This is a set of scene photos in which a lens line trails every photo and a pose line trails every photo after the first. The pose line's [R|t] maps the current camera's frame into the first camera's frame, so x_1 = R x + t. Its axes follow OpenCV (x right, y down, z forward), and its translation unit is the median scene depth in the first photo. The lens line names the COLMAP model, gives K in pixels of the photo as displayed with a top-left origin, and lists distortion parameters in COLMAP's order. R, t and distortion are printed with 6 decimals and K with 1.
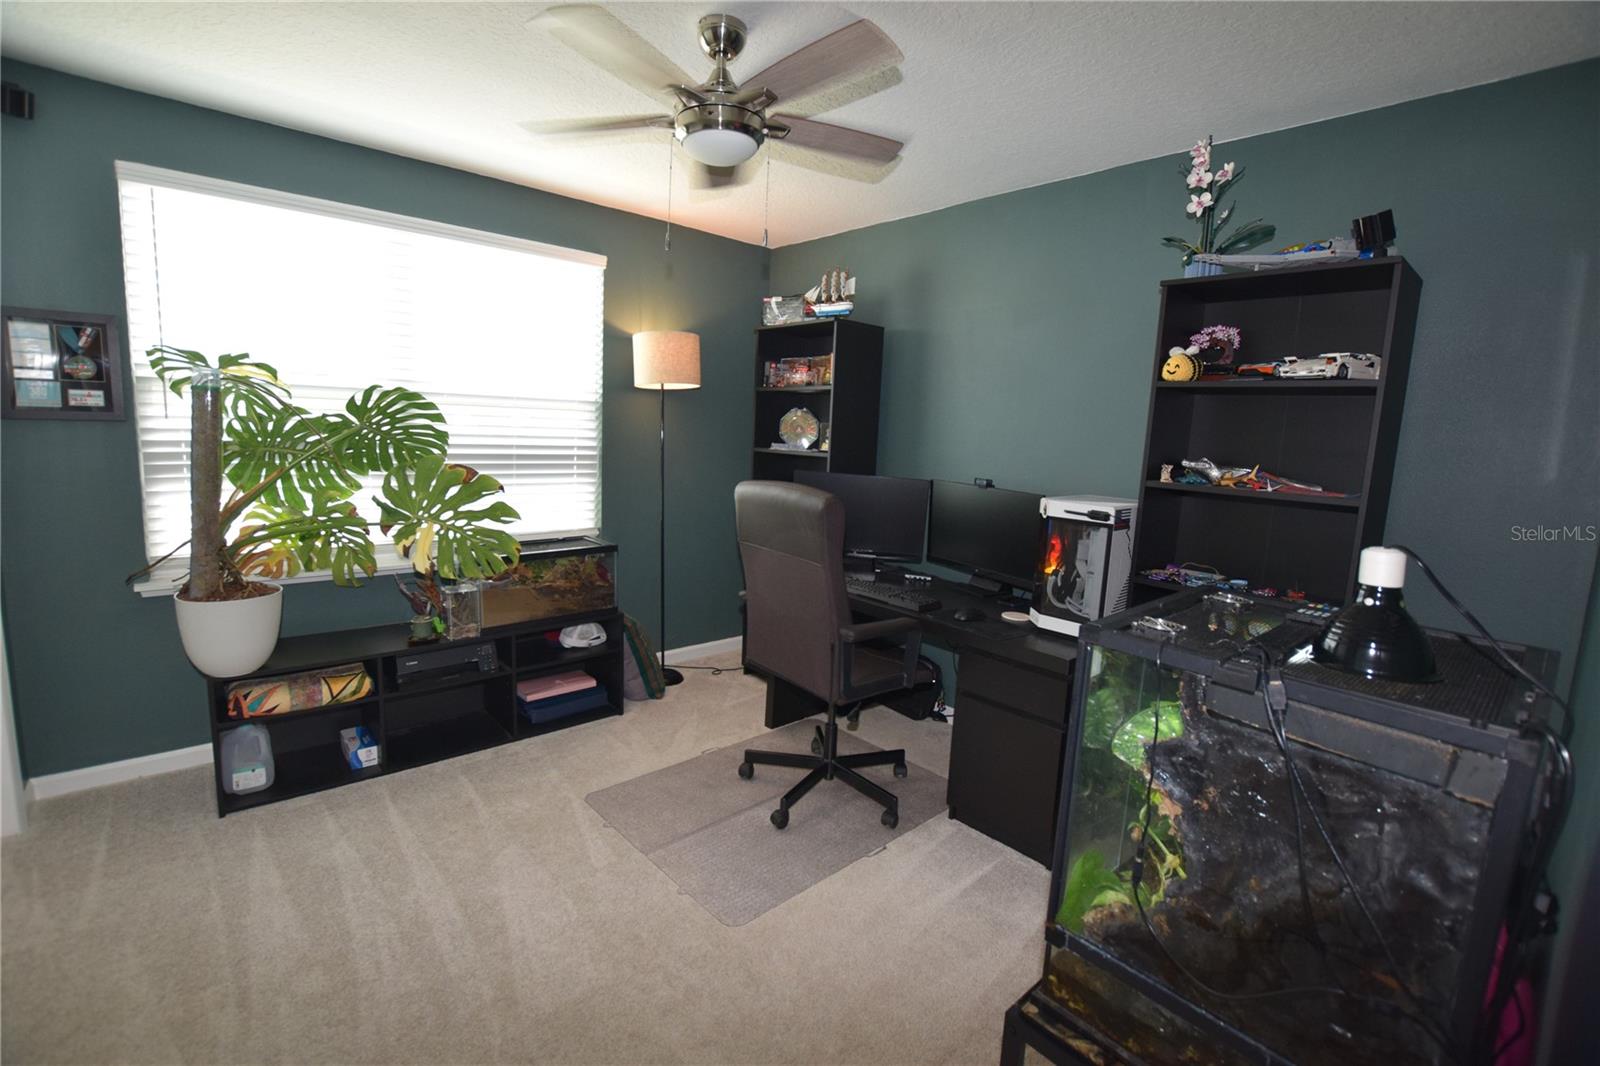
lens RADIAL K [[706.1, 0, 797.7], [0, 706.1, 532.7], [0, 0, 1]] dist [-0.037161, 0.006080]
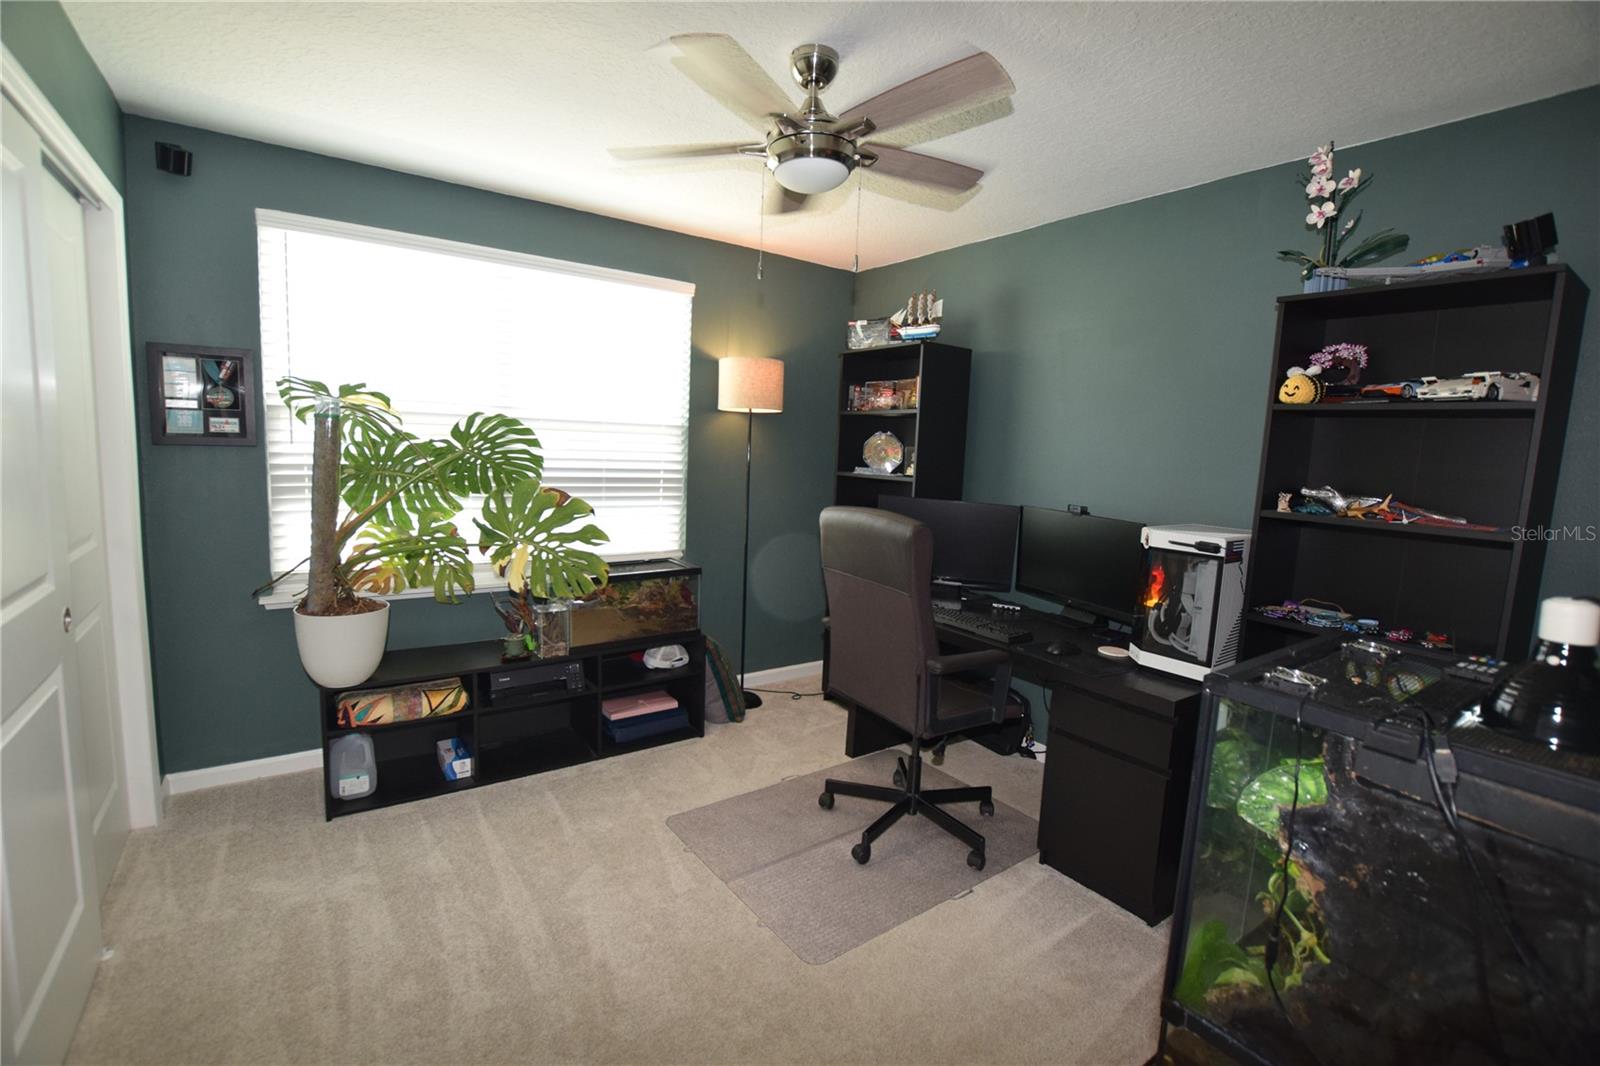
lens RADIAL K [[706.1, 0, 795.0], [0, 706.1, 534.1], [0, 0, 1]] dist [-0.037161, 0.006080]
pose [[0.993740, 0.011866, -0.111081, -0.014191], [-0.014742, 0.999576, -0.025102, -0.009599], [0.110736, 0.026583, 0.993494, 0.011794]]
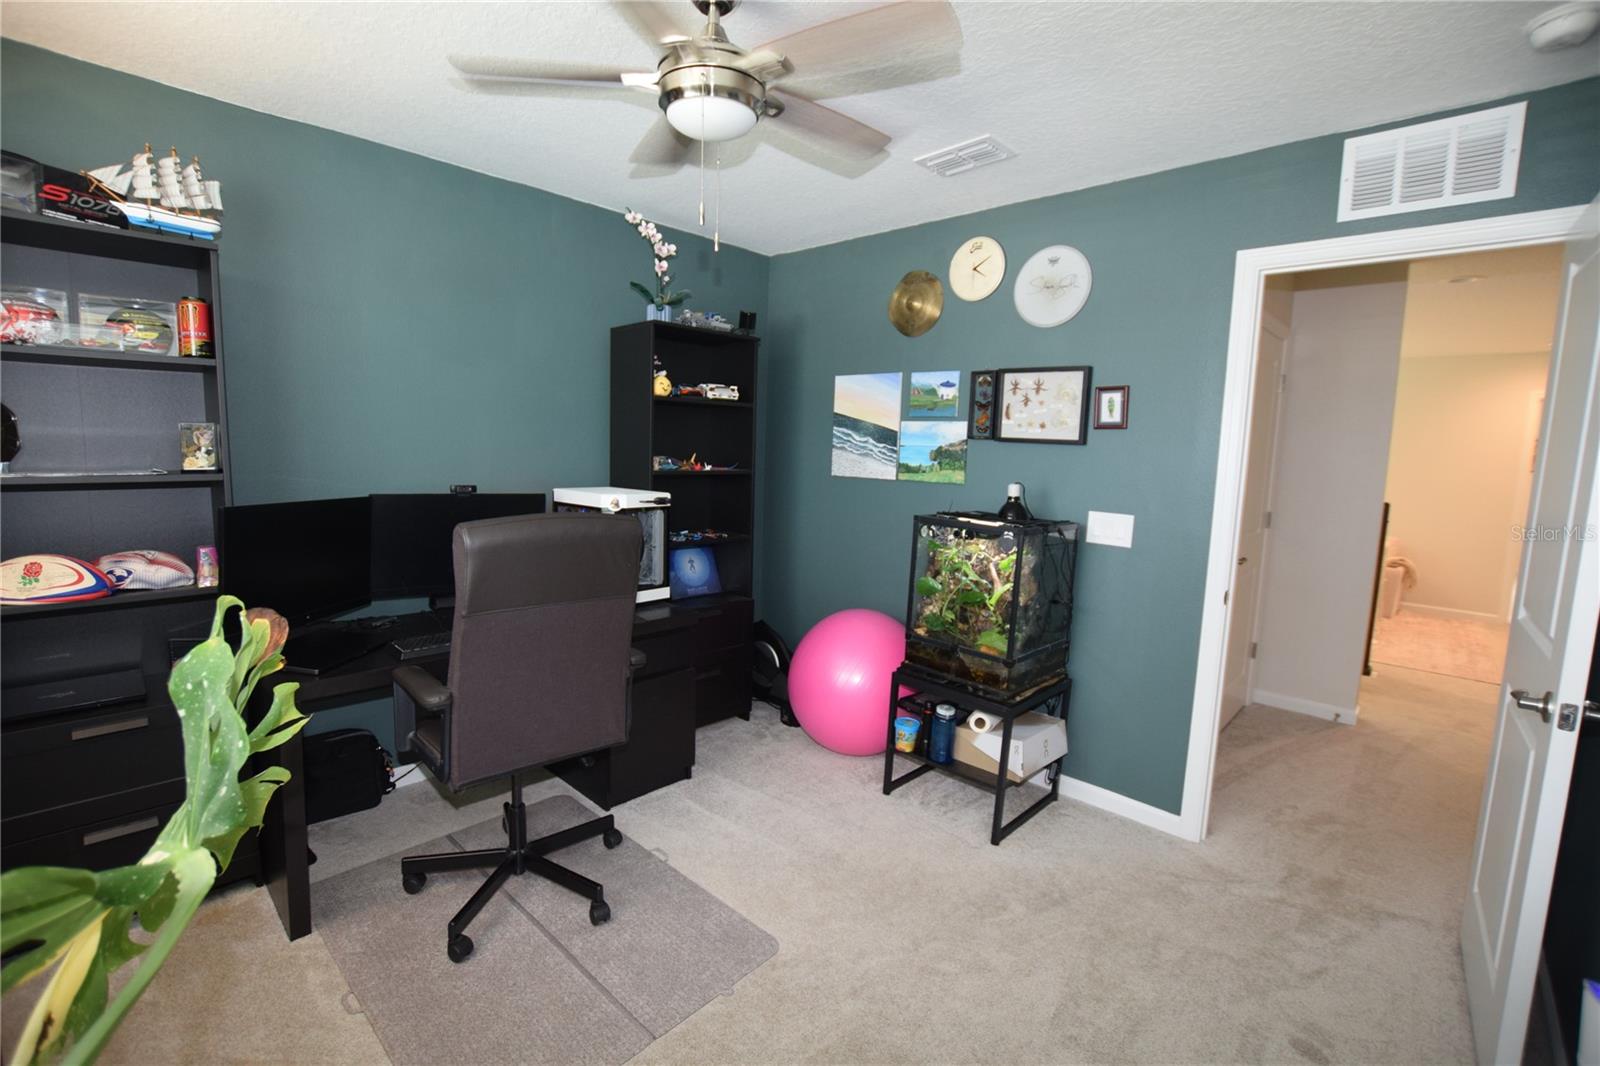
lens RADIAL K [[706.1, 0, 795.8], [0, 706.1, 525.8], [0, 0, 1]] dist [-0.037161, 0.006080]
pose [[-0.075135, -0.163004, 0.983760, -0.798766], [0.111746, 0.978958, 0.170743, -0.159311], [-0.990892, 0.122760, -0.055339, 0.777007]]
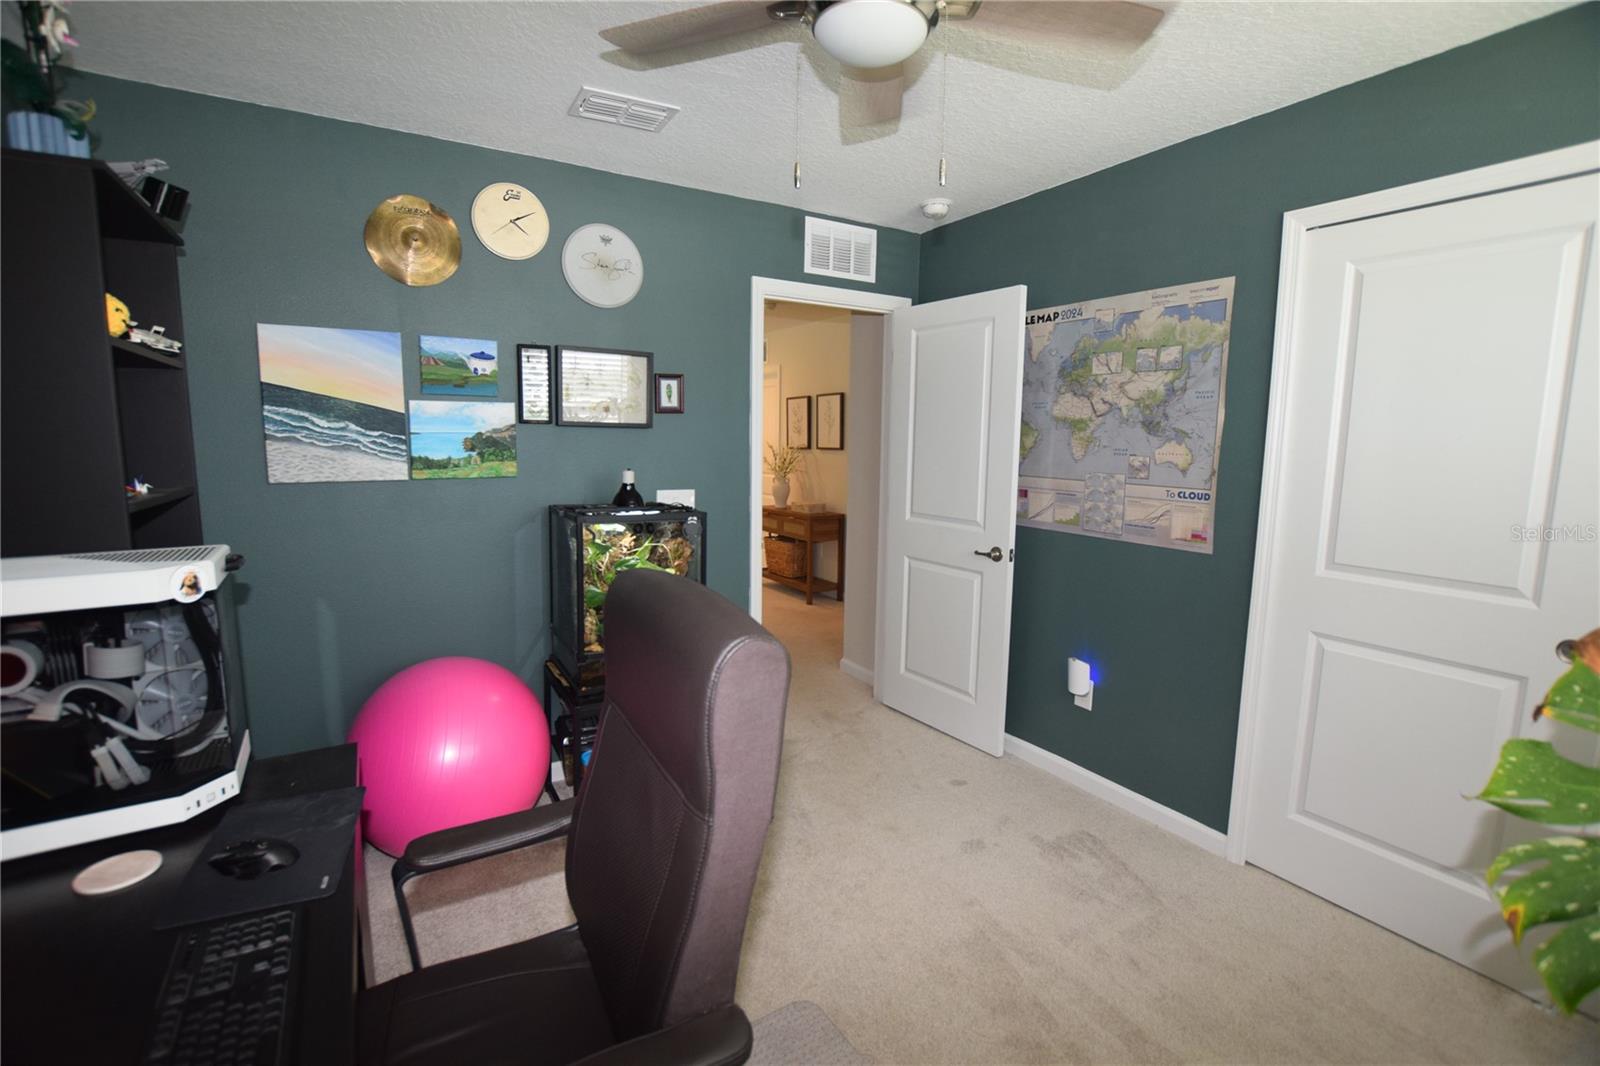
lens RADIAL K [[706.1, 0, 794.8], [0, 706.1, 524.0], [0, 0, 1]] dist [-0.037161, 0.006080]
pose [[-0.983121, -0.075164, 0.166804, -0.137312], [-0.027473, 0.962024, 0.271578, -0.217829], [-0.180882, 0.262412, -0.947851, 1.378706]]
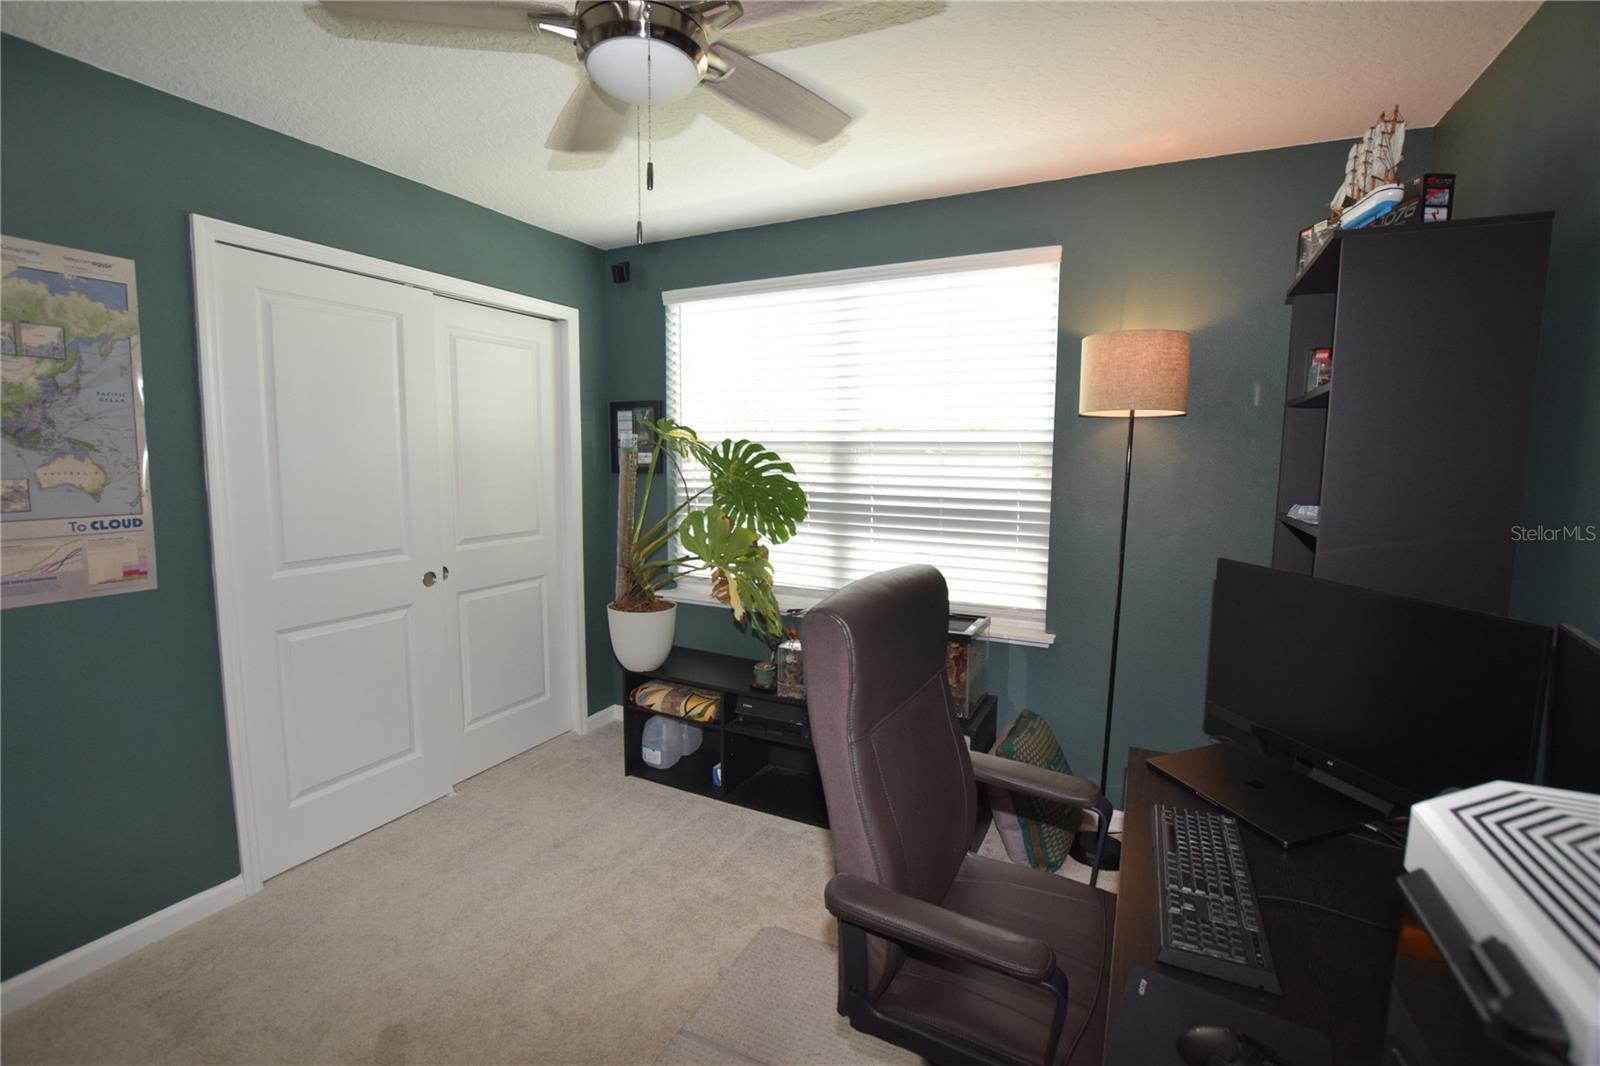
lens RADIAL K [[706.1, 0, 787.6], [0, 706.1, 526.5], [0, 0, 1]] dist [-0.037161, 0.006080]
pose [[0.355742, 0.056045, -0.932902, 0.475754], [-0.130574, 0.991390, 0.009767, -0.104424], [0.925418, 0.118339, 0.359997, 0.737909]]
